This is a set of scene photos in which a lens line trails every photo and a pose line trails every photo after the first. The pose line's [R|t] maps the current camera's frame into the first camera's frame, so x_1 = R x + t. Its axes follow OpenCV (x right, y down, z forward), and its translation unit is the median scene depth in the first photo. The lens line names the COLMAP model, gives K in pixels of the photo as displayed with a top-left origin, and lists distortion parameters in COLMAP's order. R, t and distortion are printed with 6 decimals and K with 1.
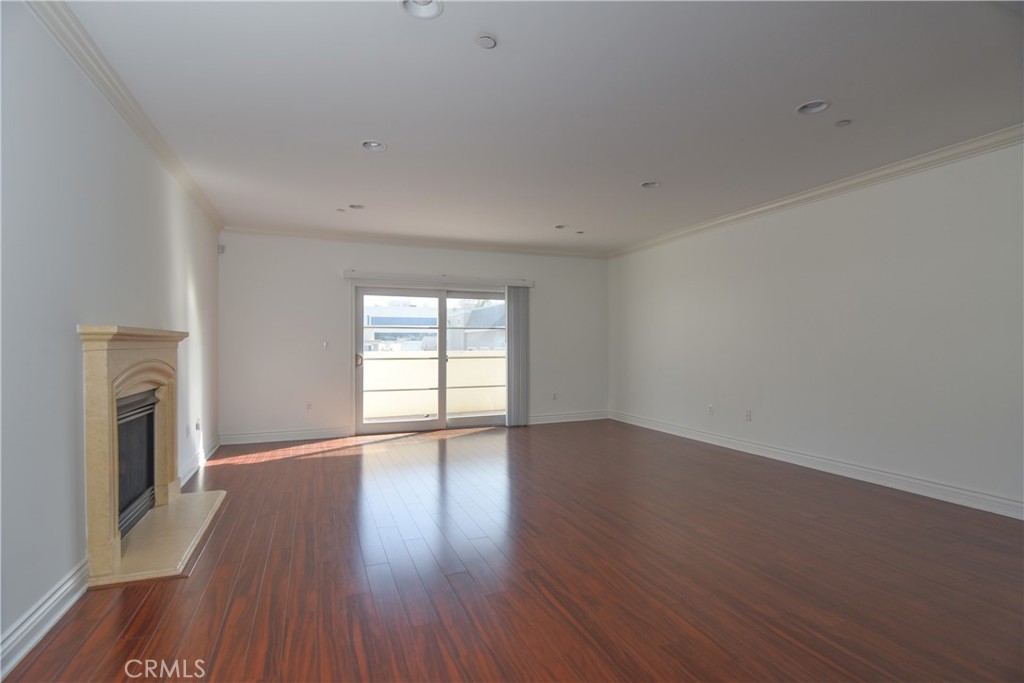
lens RADIAL K [[498.7, 0, 512.0], [0, 498.7, 341.5], [0, 0, 1]] dist [-0.002539, -0.000302]
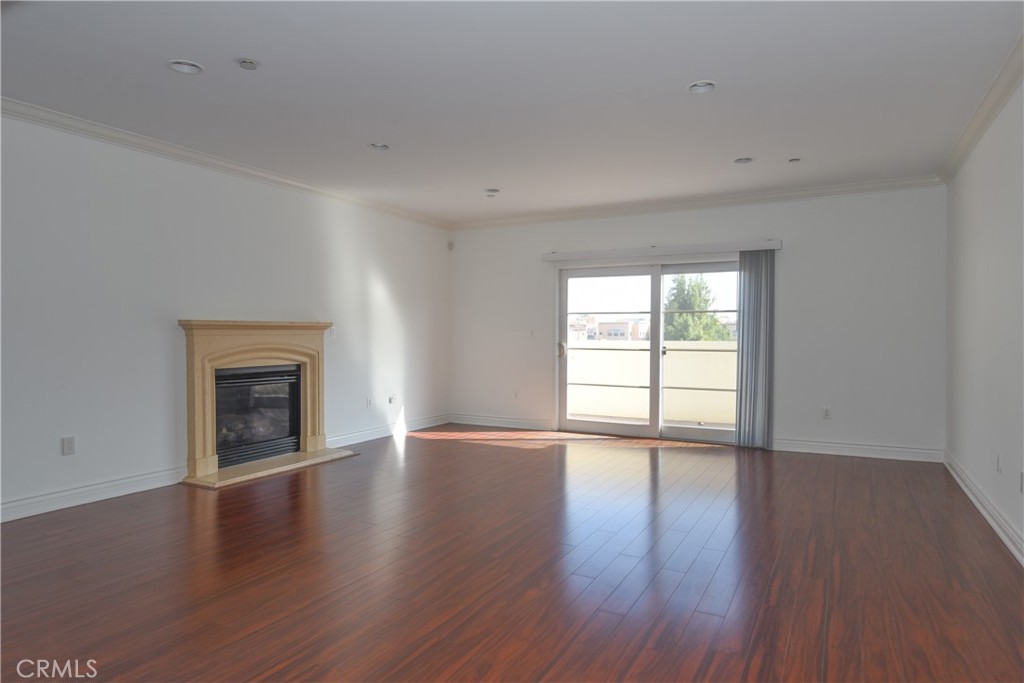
lens RADIAL K [[621.6, 0, 512.0], [0, 621.6, 341.5], [0, 0, 1]] dist [-0.001378, -0.001428]
pose [[0.641163, 0.015365, -0.767251, 0.508598], [0.000994, 0.999782, 0.020853, -0.001416], [0.767404, -0.014133, 0.641008, 0.194426]]
